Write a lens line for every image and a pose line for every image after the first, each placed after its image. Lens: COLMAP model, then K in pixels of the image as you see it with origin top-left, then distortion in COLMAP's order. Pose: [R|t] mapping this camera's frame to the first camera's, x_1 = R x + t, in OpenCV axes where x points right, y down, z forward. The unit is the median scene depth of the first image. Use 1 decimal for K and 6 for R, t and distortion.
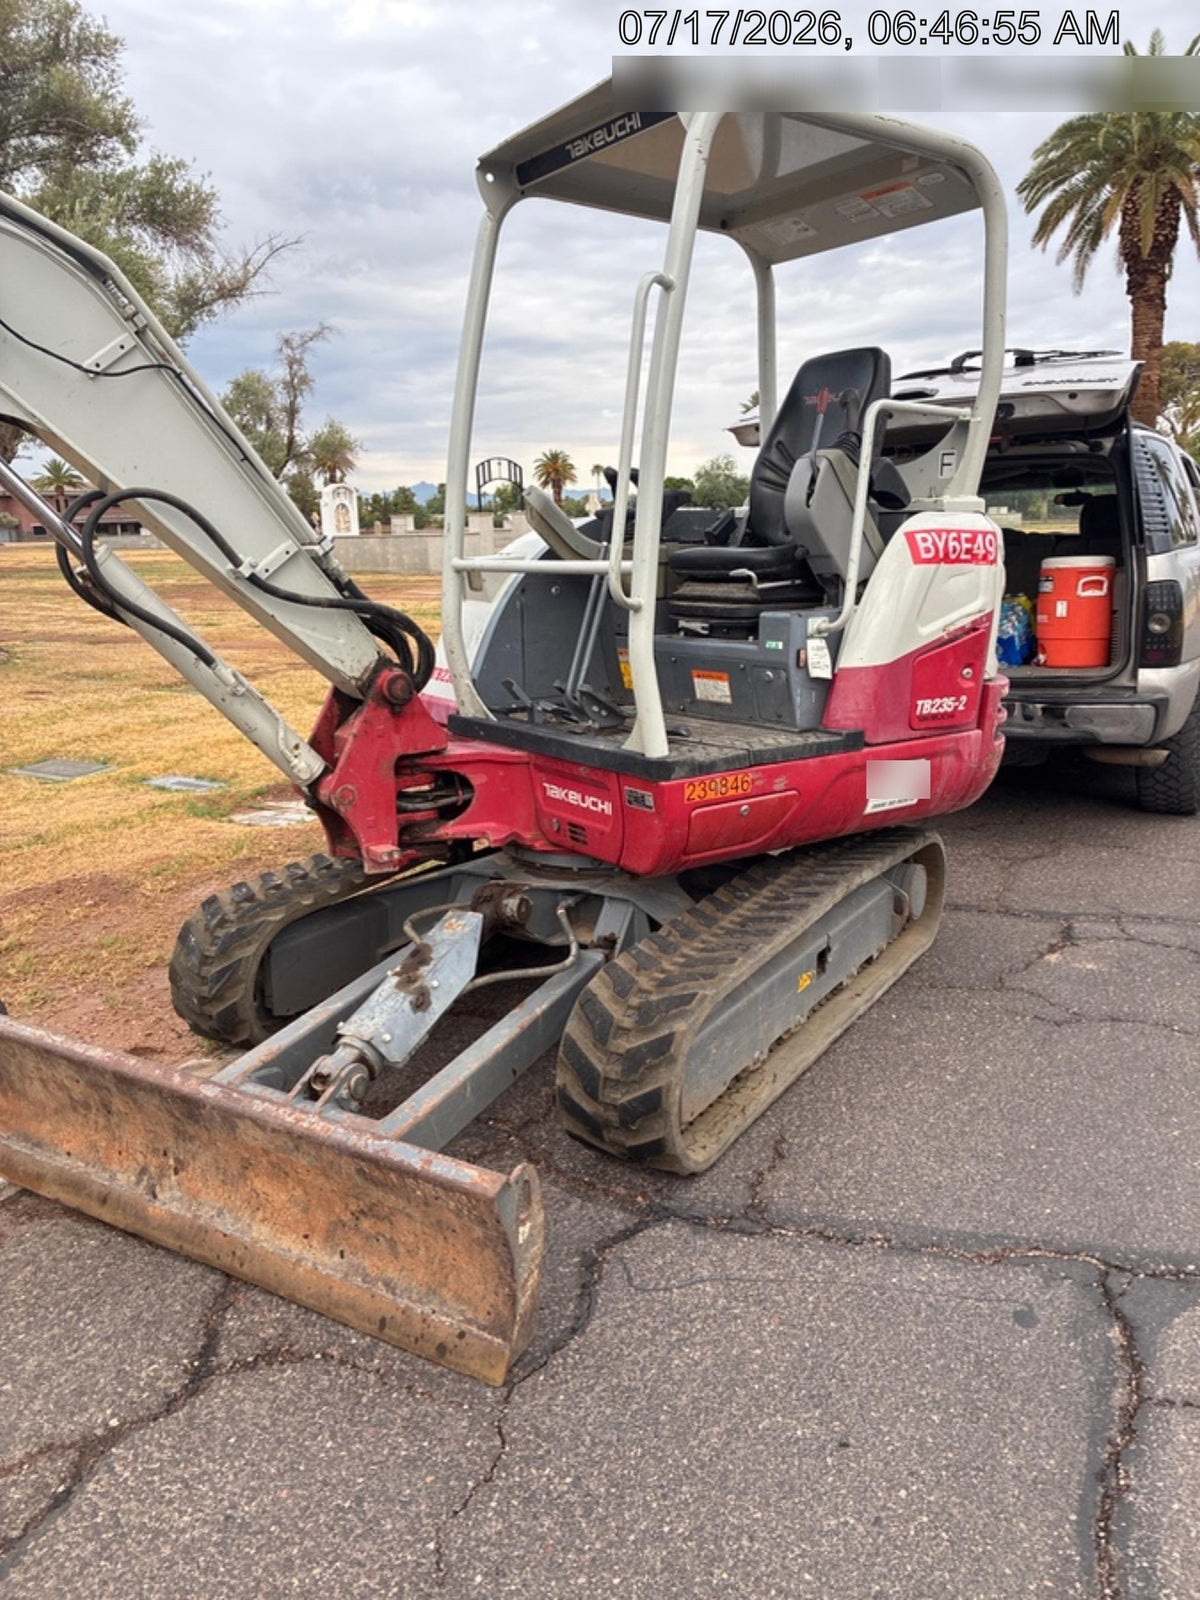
lens RADIAL K [[1215.4, 0, 580.1], [0, 1215.4, 800.2], [0, 0, 1]] dist [-0.000488, -0.002169]
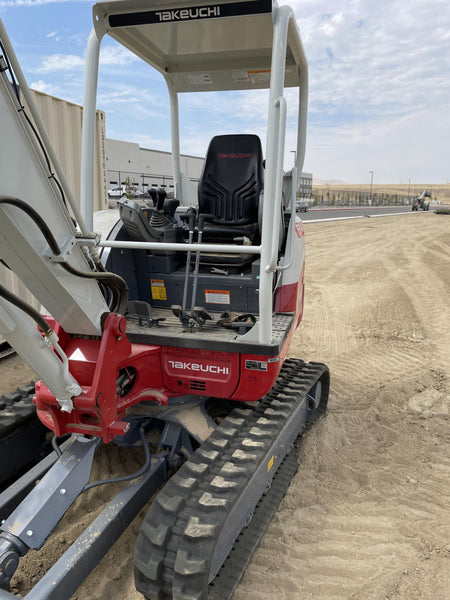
lens RADIAL K [[455.8, 0, 217.5], [0, 455.8, 300.1], [0, 0, 1]] dist [-0.000488, -0.002169]
pose [[0.770766, -0.114656, 0.626717, -0.415164], [0.108569, 0.992923, 0.048128, -0.137035], [-0.627800, 0.030947, 0.777759, 0.429895]]
